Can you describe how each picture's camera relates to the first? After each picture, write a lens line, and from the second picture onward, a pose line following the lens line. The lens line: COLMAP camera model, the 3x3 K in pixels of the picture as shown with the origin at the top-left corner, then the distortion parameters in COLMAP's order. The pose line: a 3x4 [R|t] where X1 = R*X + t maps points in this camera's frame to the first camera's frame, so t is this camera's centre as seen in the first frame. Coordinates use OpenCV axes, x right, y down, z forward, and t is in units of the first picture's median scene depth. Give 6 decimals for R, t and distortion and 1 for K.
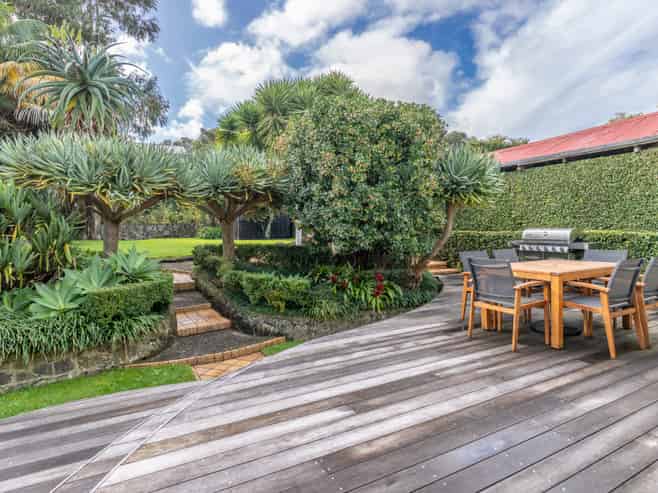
lens RADIAL K [[373.8, 0, 313.9], [0, 373.8, 227.5], [0, 0, 1]] dist [-0.001644, -0.000144]
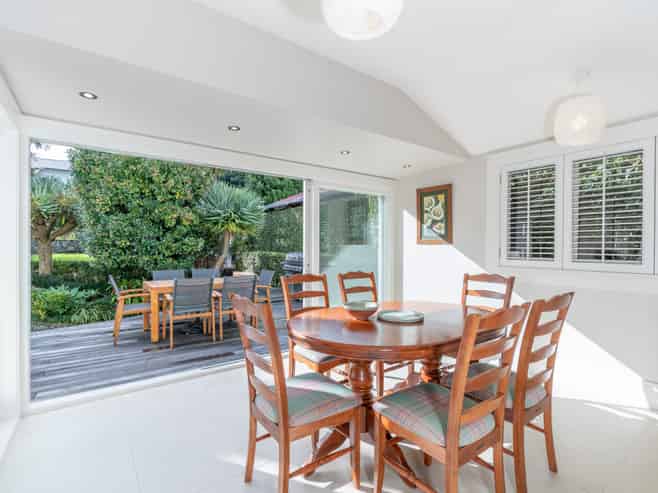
lens RADIAL K [[339.3, 0, 331.3], [0, 339.3, 244.1], [0, 0, 1]] dist [0.002952, -0.001088]
pose [[0.991687, 0.023602, 0.126488, 0.692453], [-0.022872, 0.999712, -0.007214, -0.025154], [-0.126622, 0.004261, 0.991942, -0.190411]]
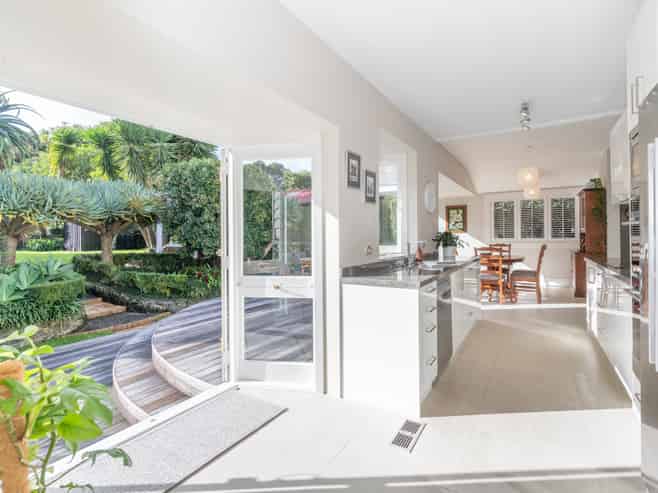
lens RADIAL K [[339.3, 0, 329.9], [0, 339.3, 237.4], [0, 0, 1]] dist [0.002952, -0.001088]
pose [[0.867142, 0.001766, 0.498059, -0.201222], [-0.001376, 0.999998, -0.001151, -0.012843], [-0.498060, 0.000313, 0.867143, -0.523419]]
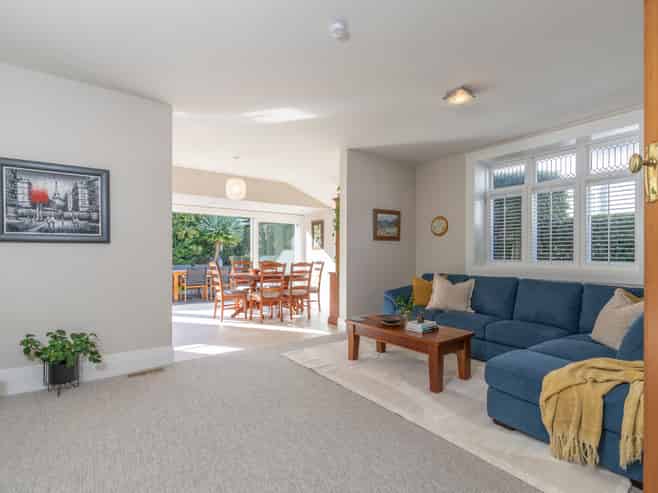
lens RADIAL K [[339.3, 0, 329.6], [0, 339.3, 251.6], [0, 0, 1]] dist [0.002952, -0.001088]
pose [[0.991956, 0.024061, 0.124274, 0.862131], [-0.023352, 0.999702, -0.007162, -0.017786], [-0.124409, 0.004203, 0.992222, -0.890790]]
